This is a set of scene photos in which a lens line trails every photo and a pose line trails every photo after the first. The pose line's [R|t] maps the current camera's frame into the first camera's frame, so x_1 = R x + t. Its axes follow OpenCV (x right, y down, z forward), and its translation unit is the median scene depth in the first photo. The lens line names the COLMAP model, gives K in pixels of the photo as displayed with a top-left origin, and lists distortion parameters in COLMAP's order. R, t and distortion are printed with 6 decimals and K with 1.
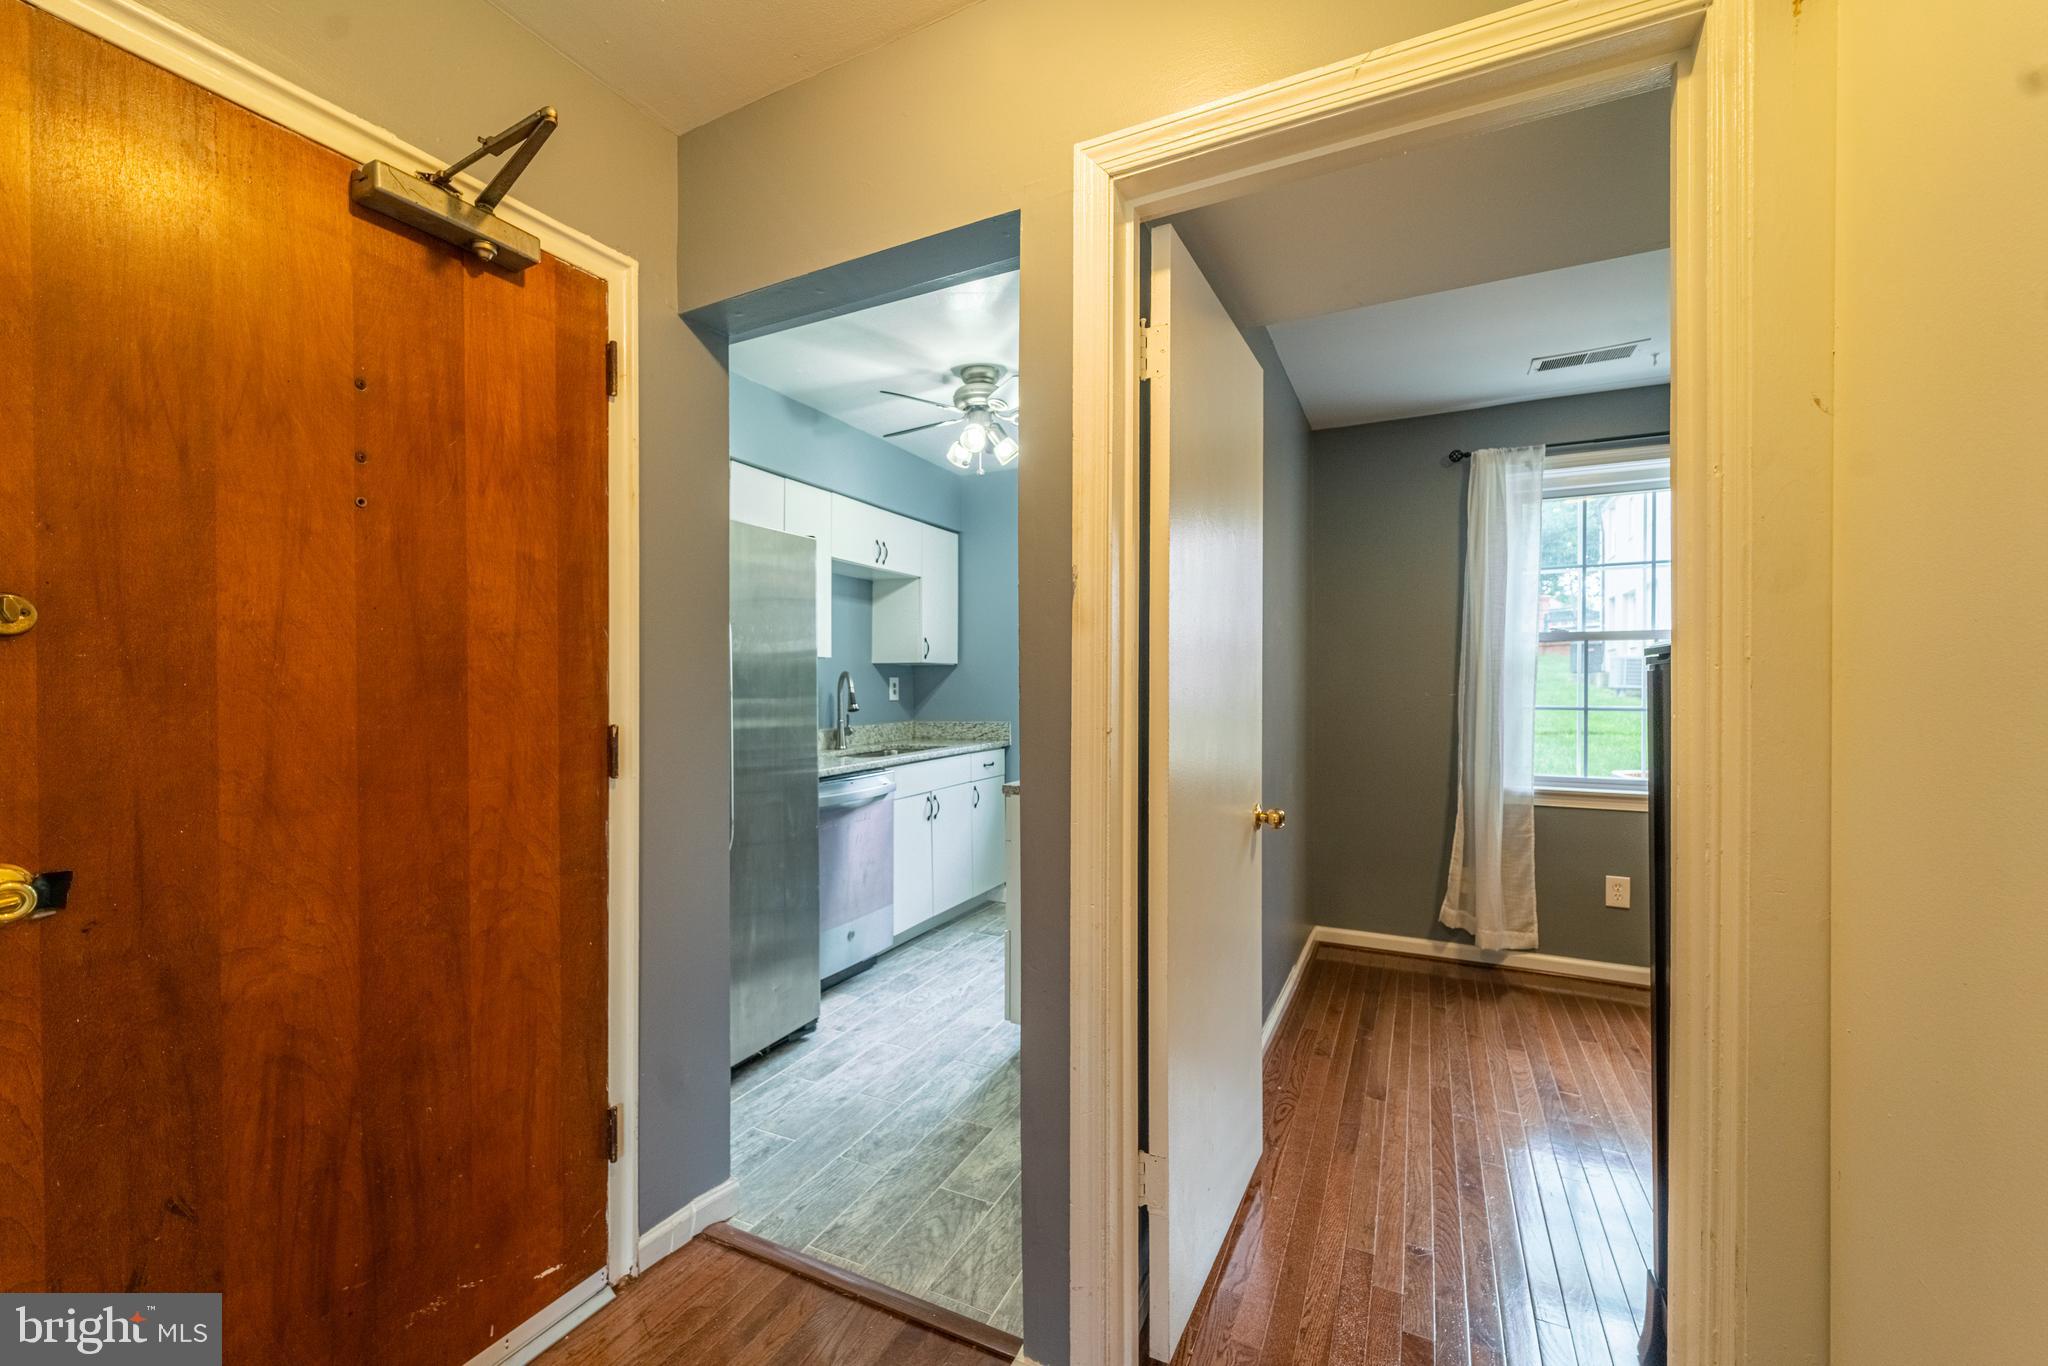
lens RADIAL K [[832.1, 0, 1032.0], [0, 832.1, 663.6], [0, 0, 1]] dist [-0.001188, -0.000526]
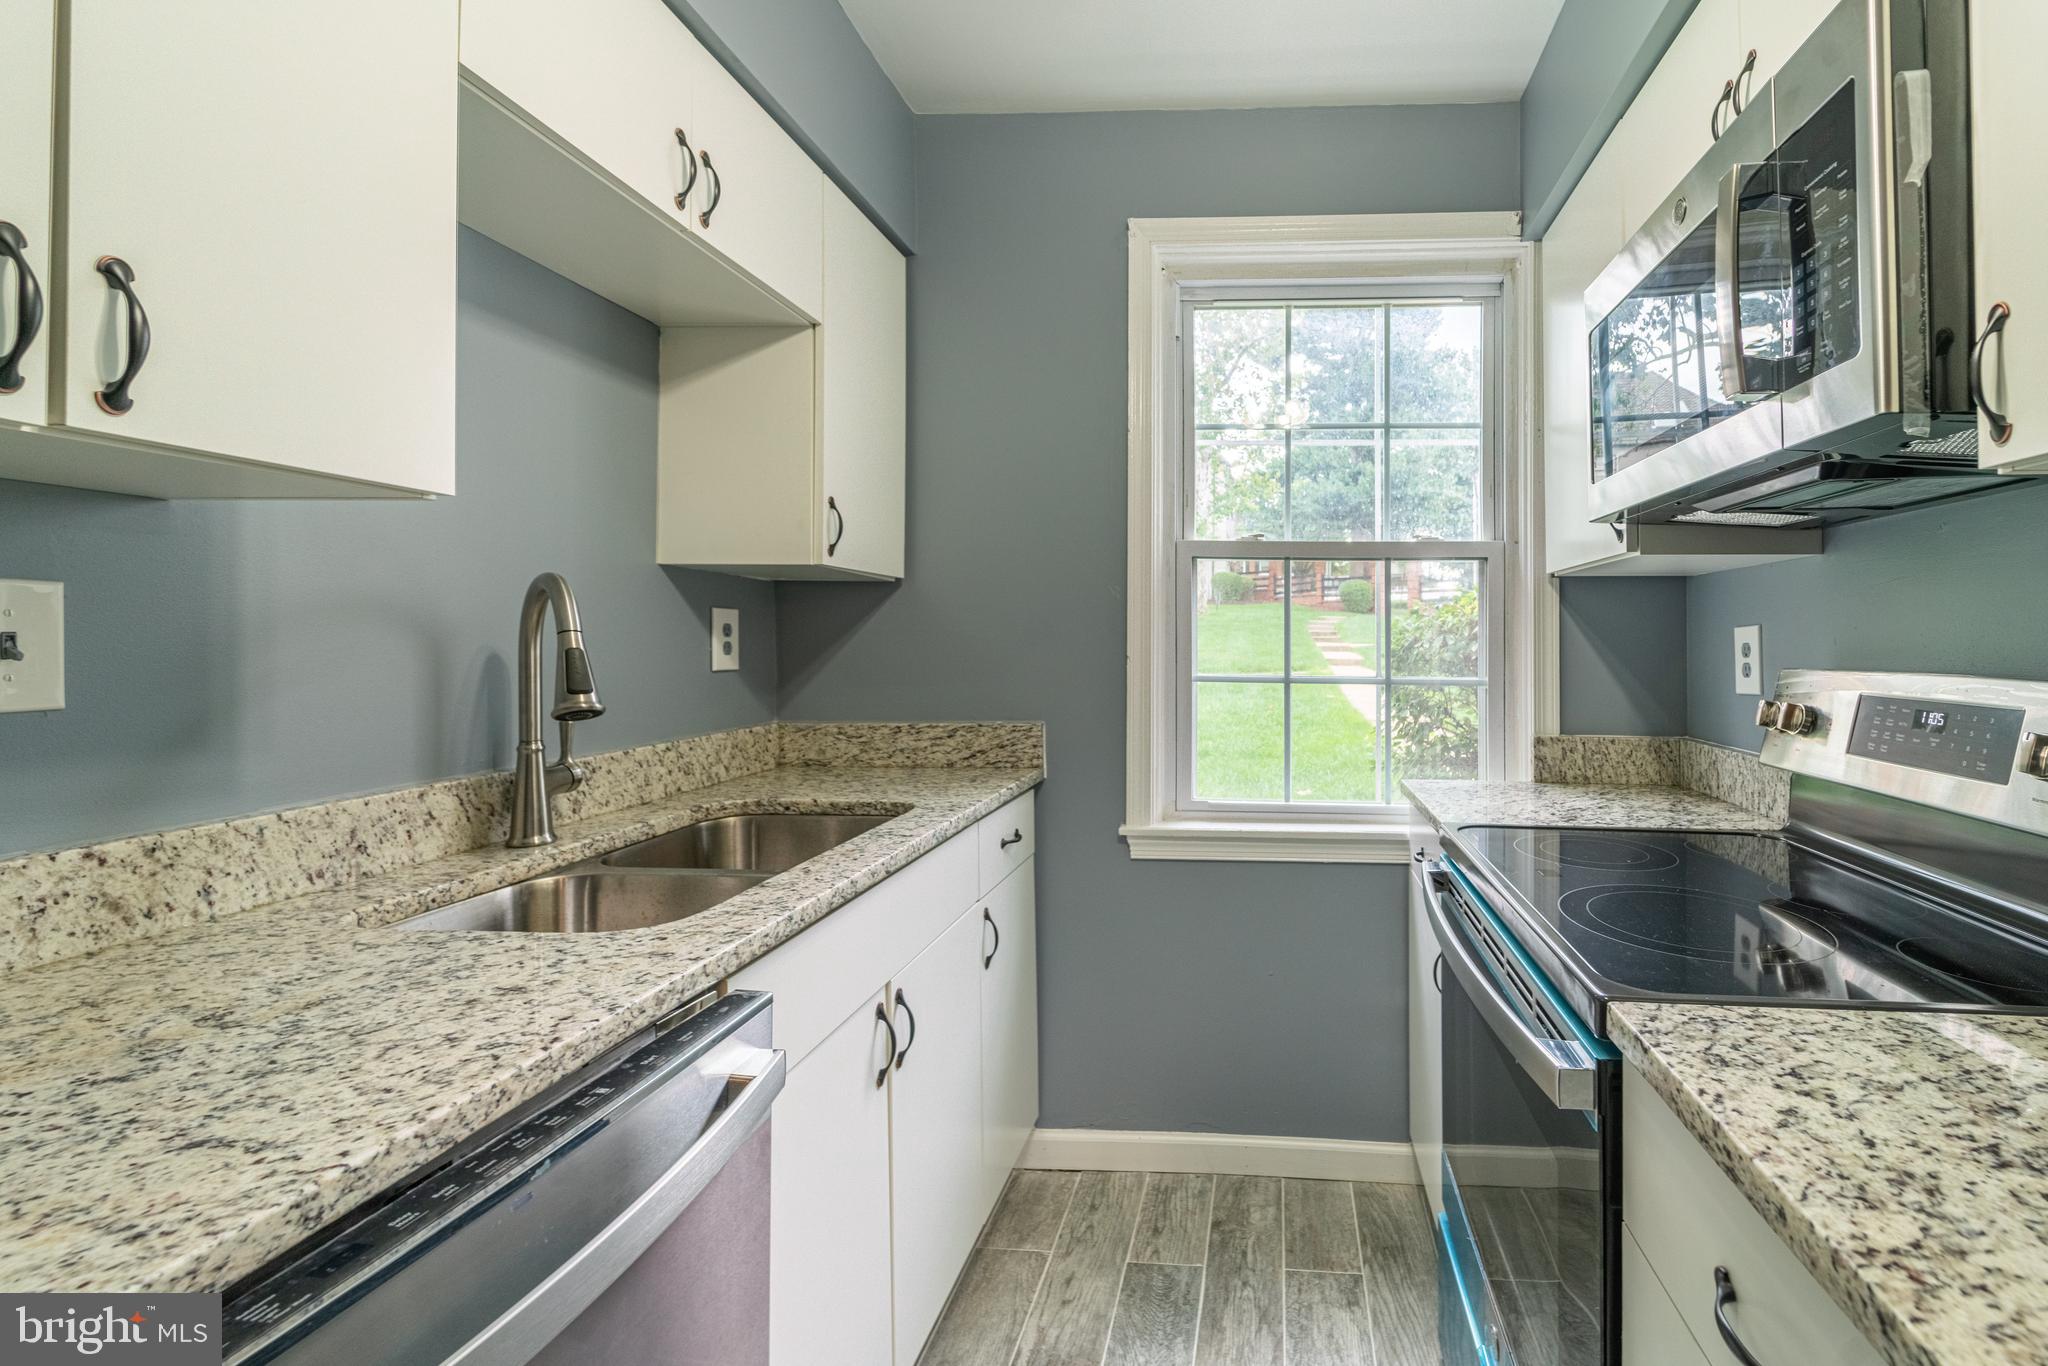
lens RADIAL K [[896.5, 0, 1221.7], [0, 896.5, 632.2], [0, 0, 1]] dist [0.008176, -0.002723]
pose [[0.928629, 0.008918, 0.370902, -0.113322], [-0.014542, 0.999818, 0.012371, 0.019795], [-0.370724, -0.016882, 0.928590, 0.569940]]
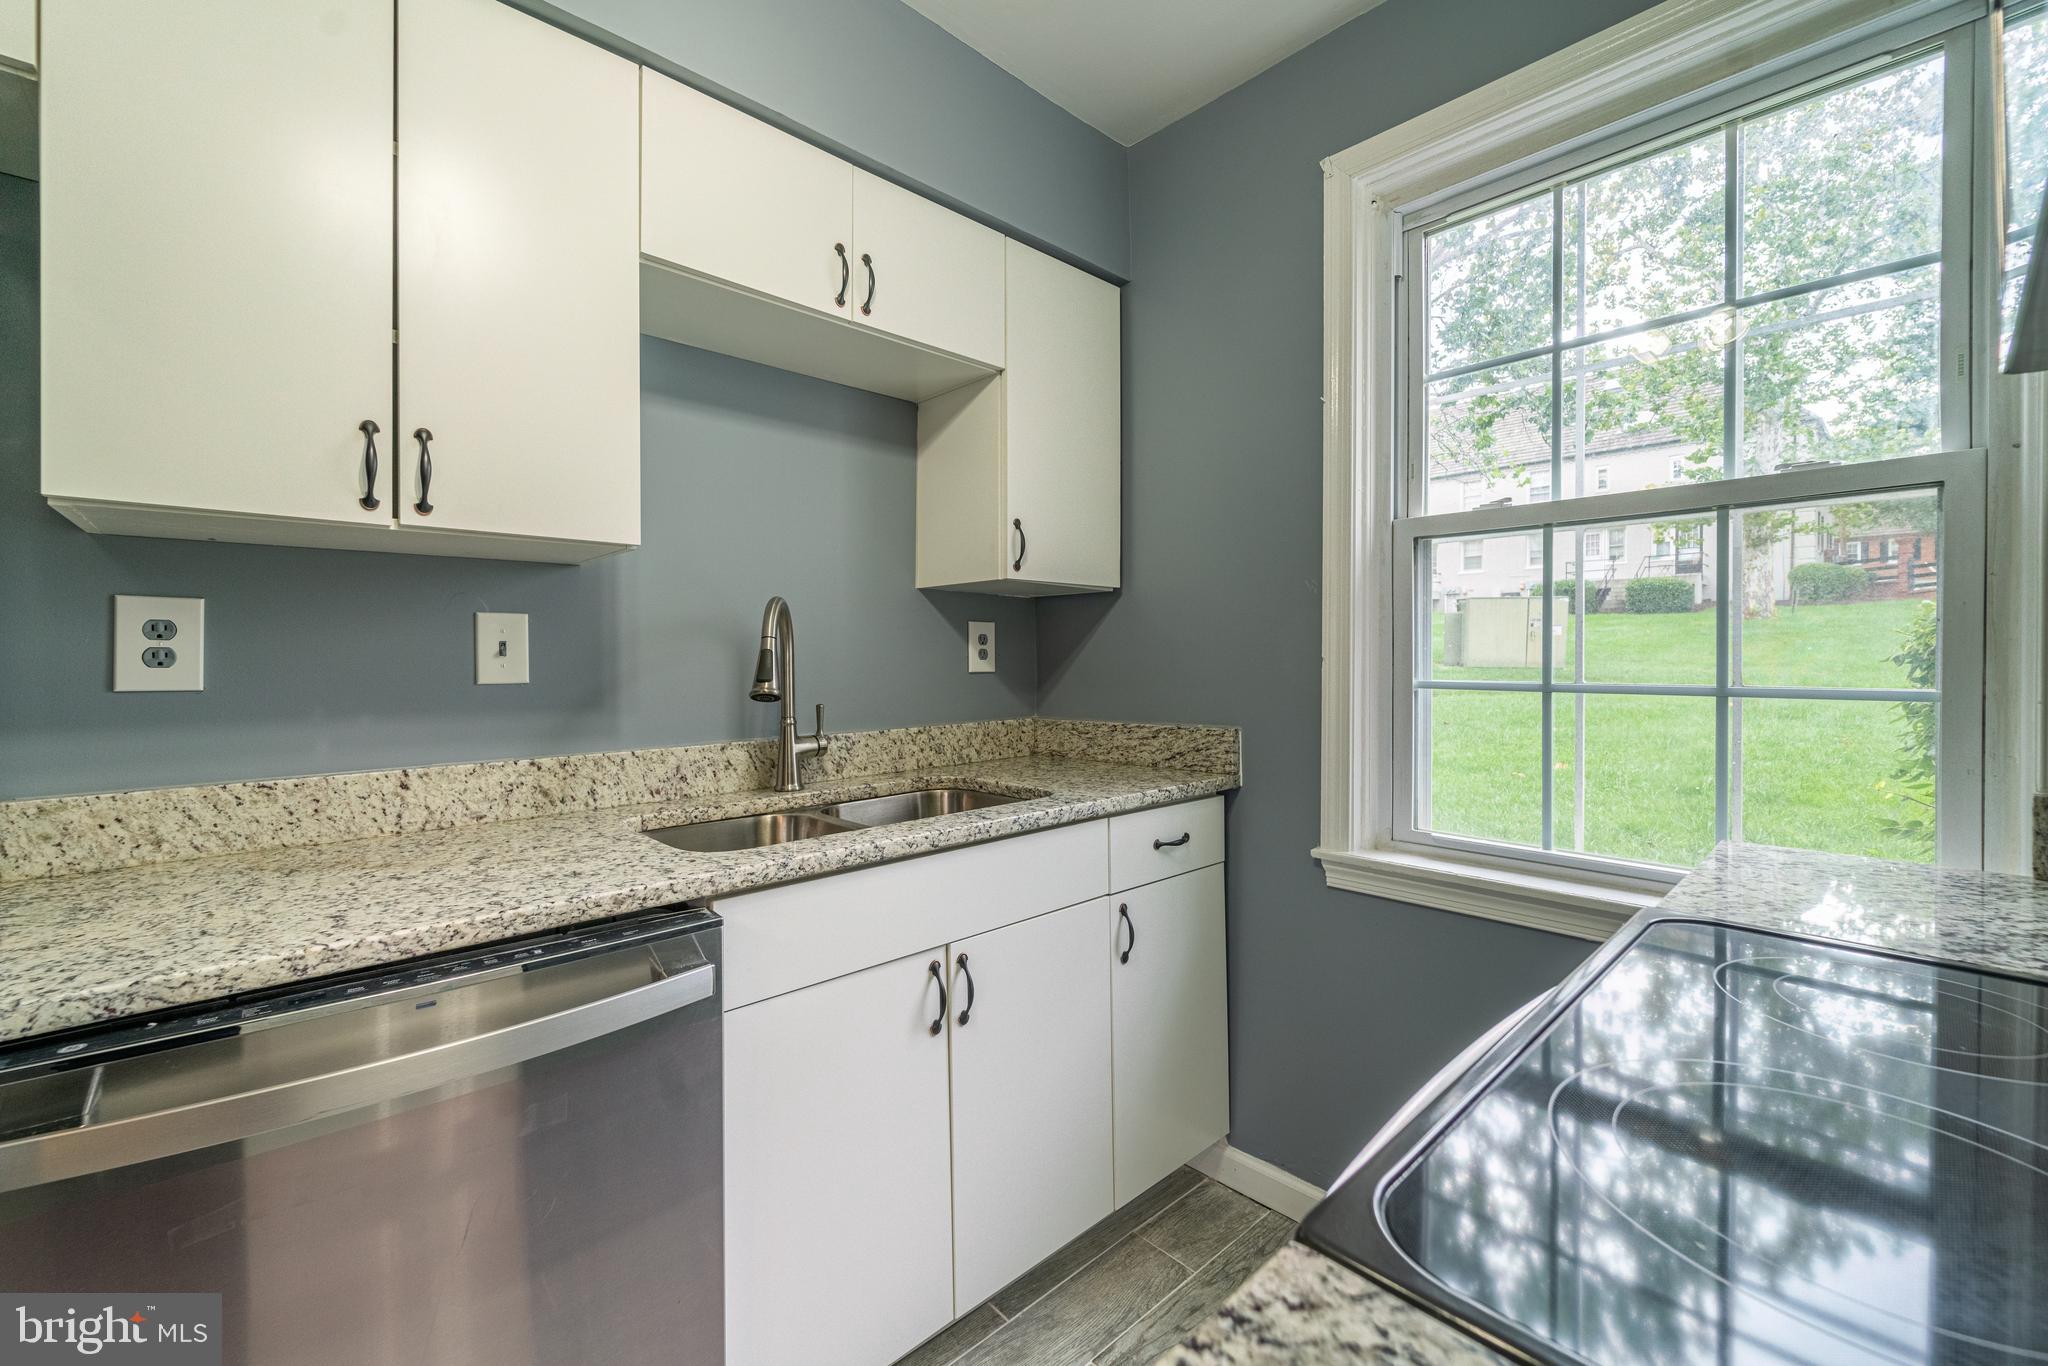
lens RADIAL K [[832.1, 0, 1017.7], [0, 832.1, 666.2], [0, 0, 1]] dist [-0.001188, -0.000526]
pose [[0.923296, -0.003995, -0.384069, 0.028050], [0.016568, 0.999429, 0.029433, 0.028996], [0.383732, -0.033539, 0.922835, 0.612689]]
